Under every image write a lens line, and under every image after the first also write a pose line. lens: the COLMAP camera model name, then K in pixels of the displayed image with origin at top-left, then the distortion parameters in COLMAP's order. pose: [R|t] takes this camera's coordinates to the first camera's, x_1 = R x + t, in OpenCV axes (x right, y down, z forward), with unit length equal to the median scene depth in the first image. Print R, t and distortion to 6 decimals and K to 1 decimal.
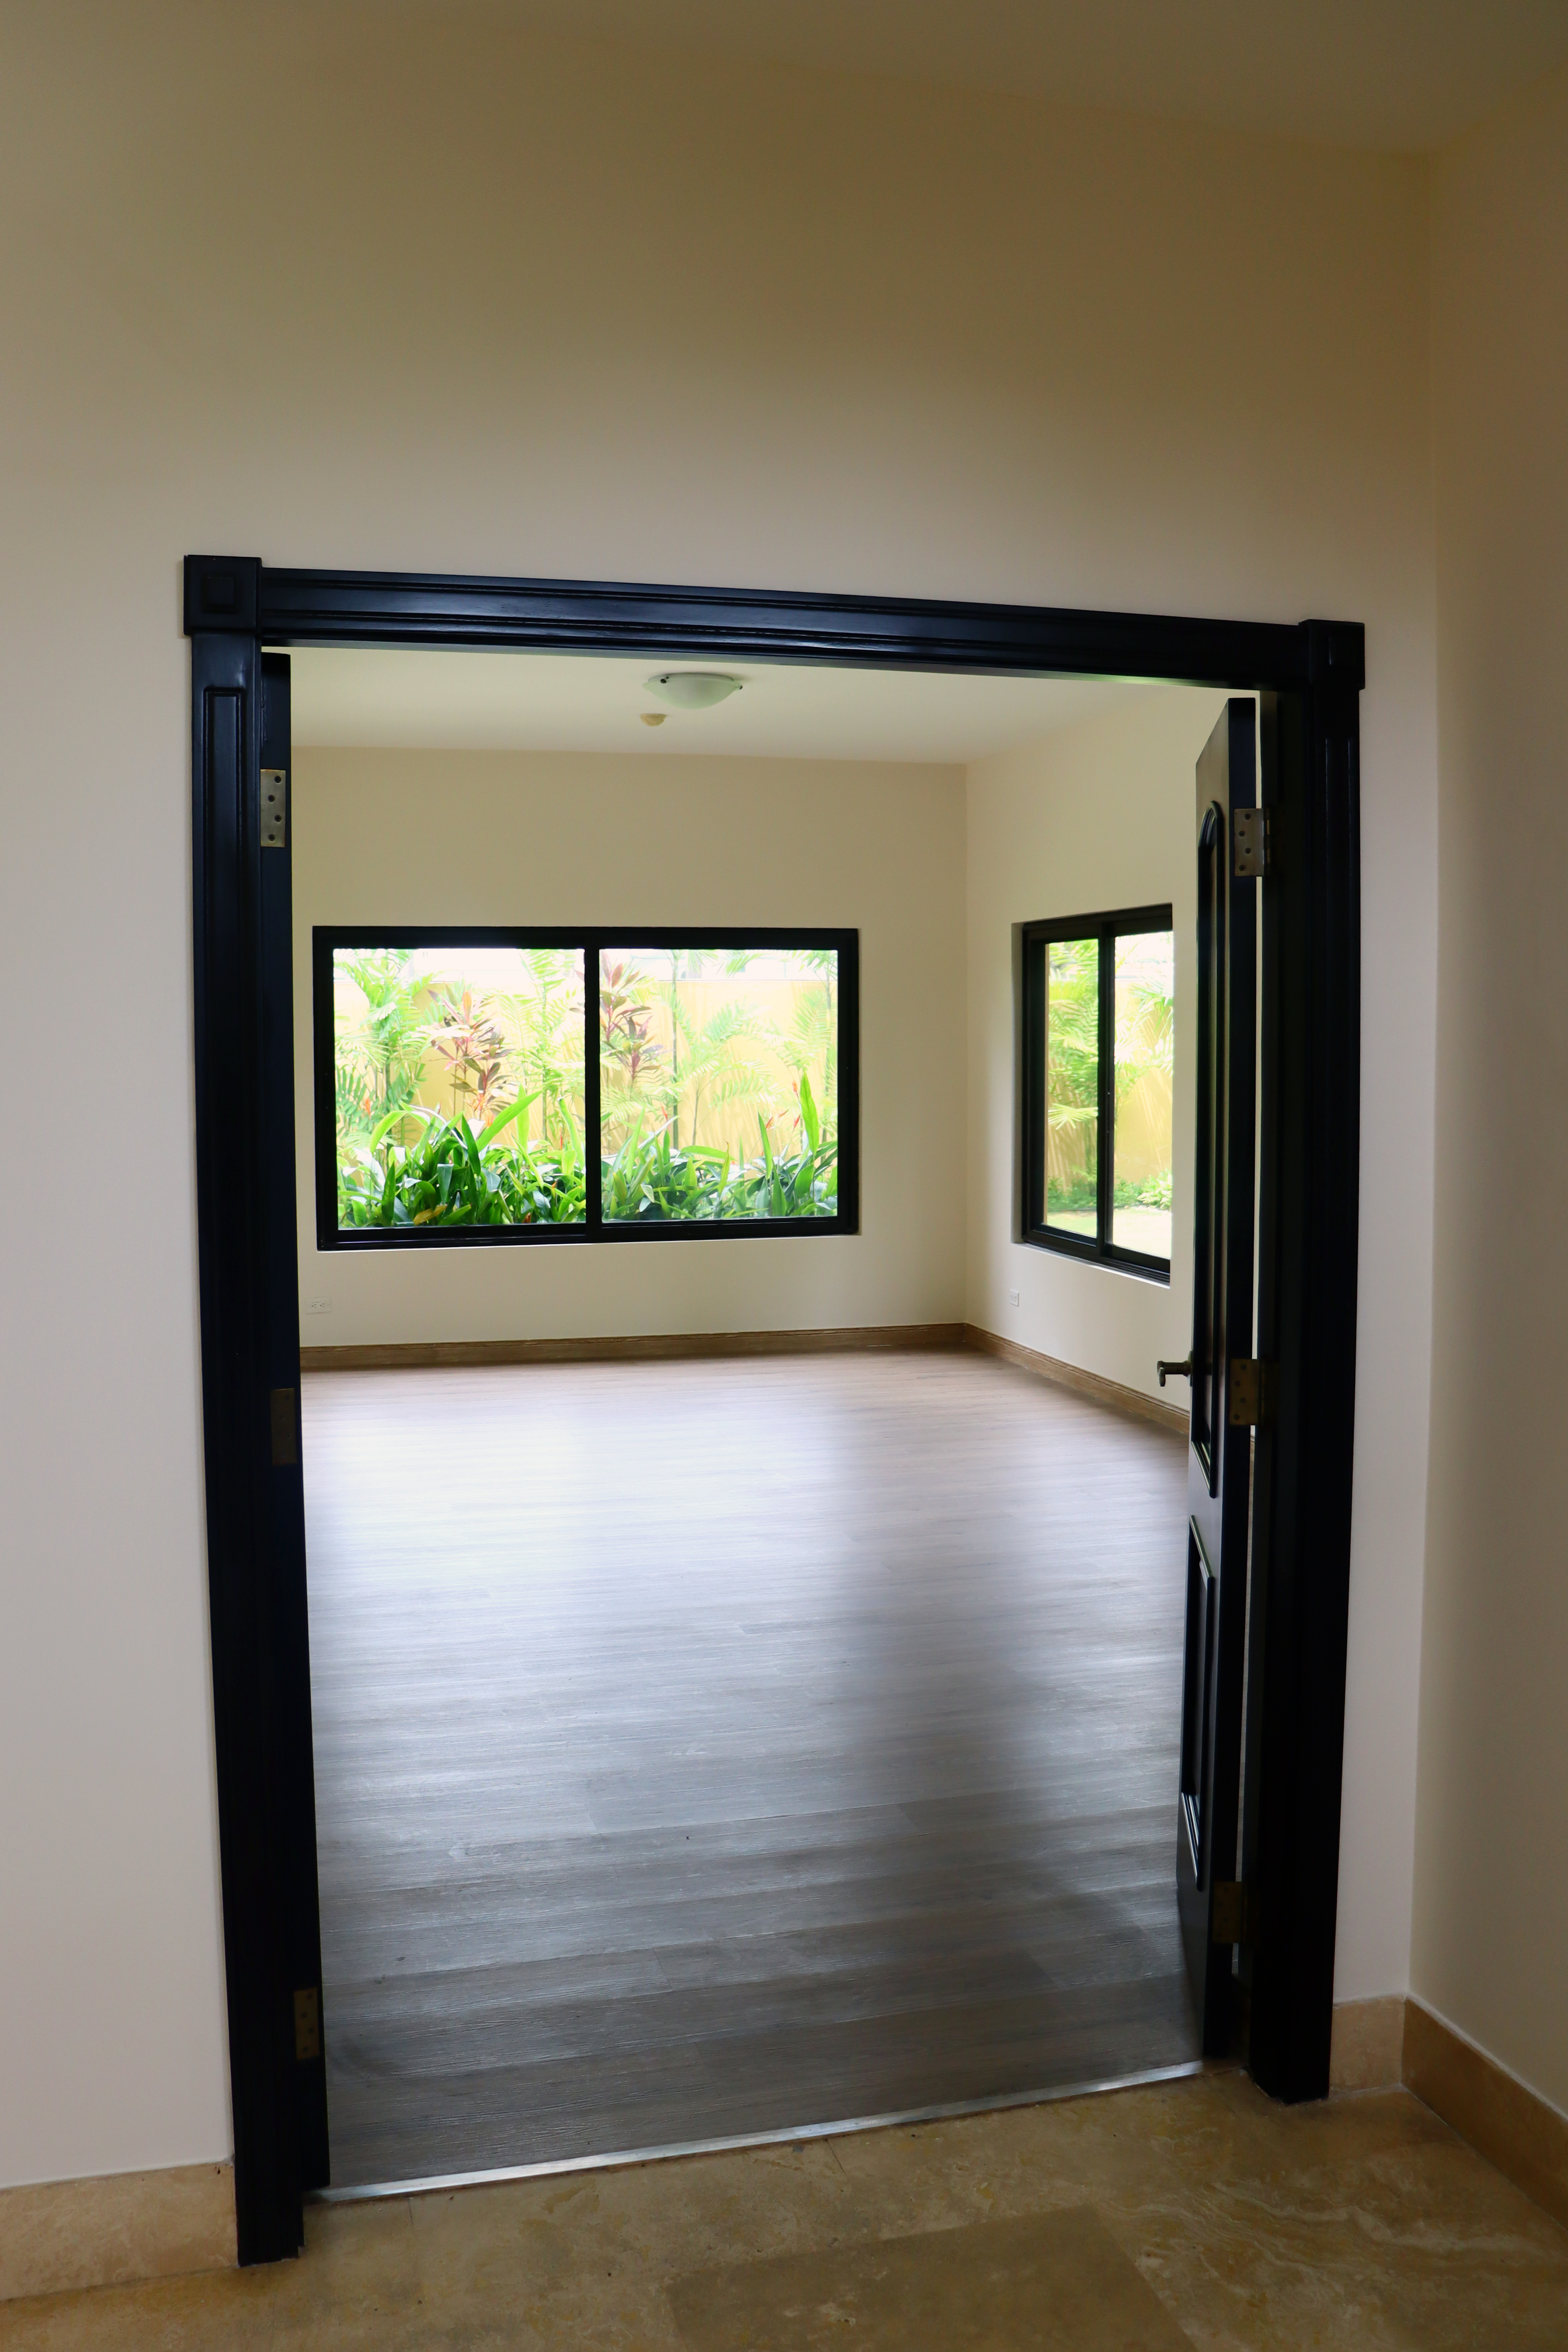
lens RADIAL K [[2013.1, 0, 782.6], [0, 2013.1, 1179.5], [0, 0, 1]] dist [-0.098961, -0.000801]
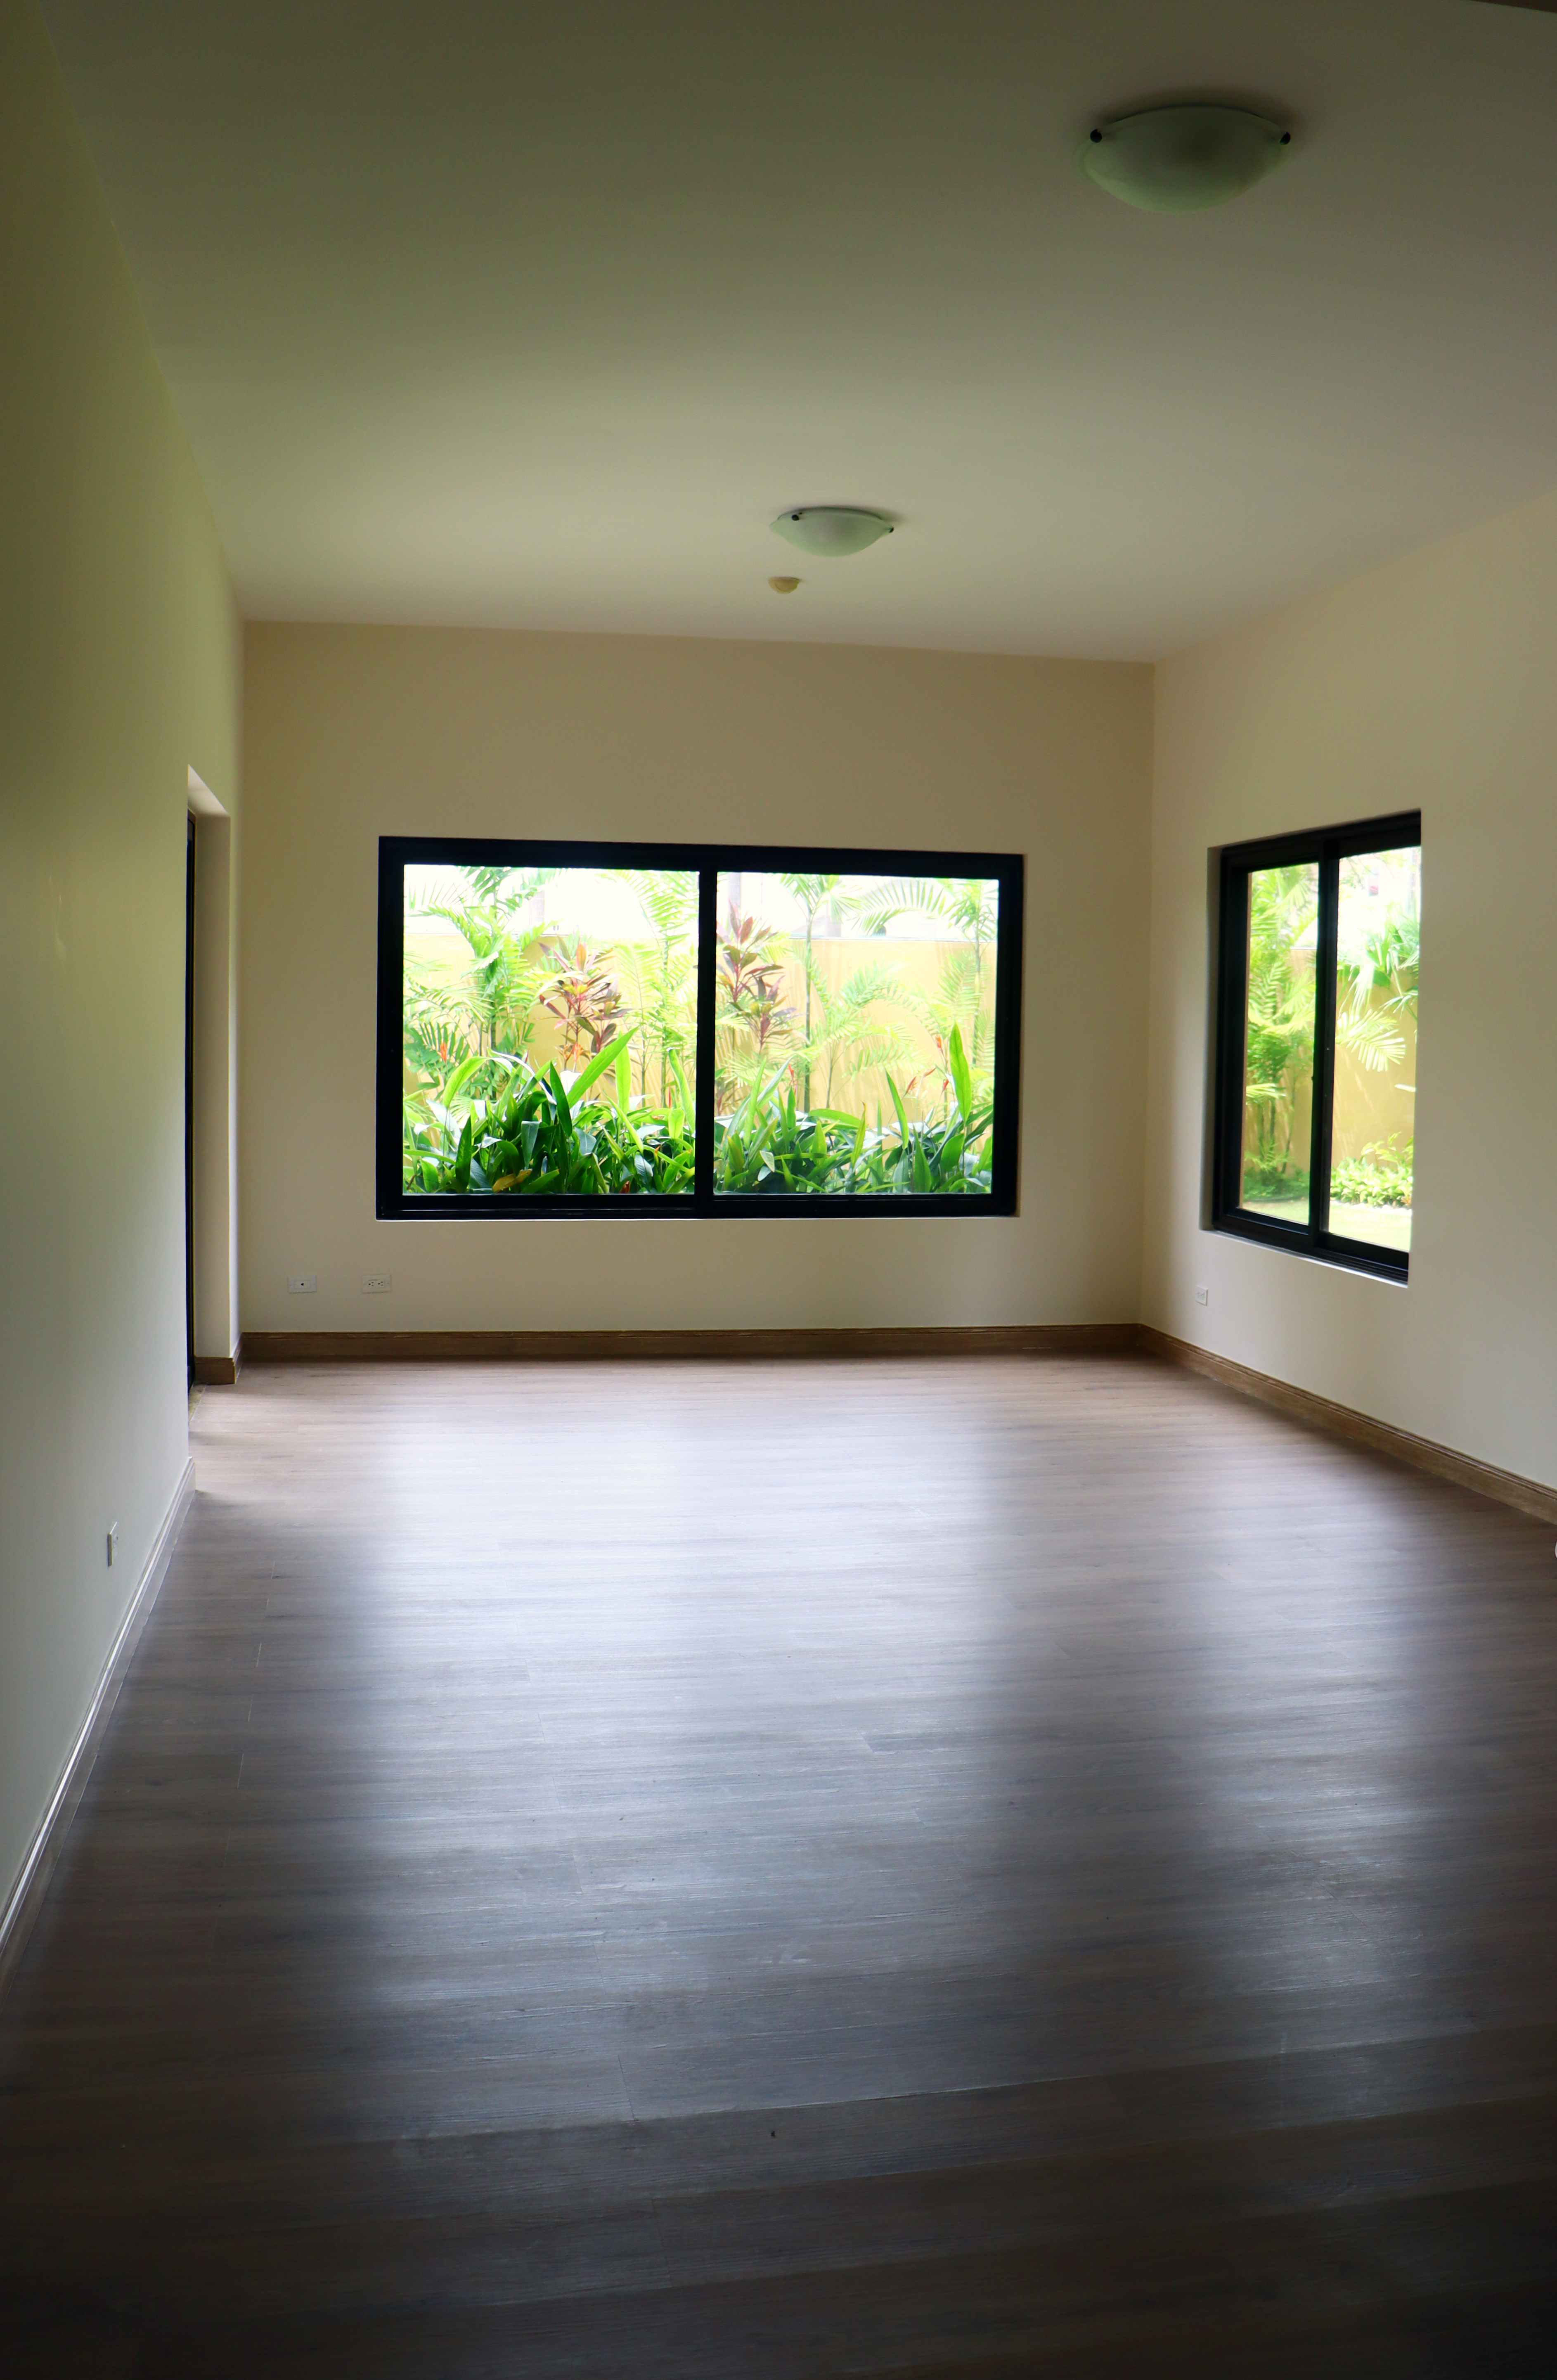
lens RADIAL K [[2016.2, 0, 773.0], [0, 2016.2, 1187.9], [0, 0, 1]] dist [-0.075187, 0.000133]
pose [[0.997175, 0.022477, -0.071674, -0.004002], [-0.021838, 0.999715, 0.009694, 0.010148], [0.071871, -0.008101, 0.997381, 0.157439]]
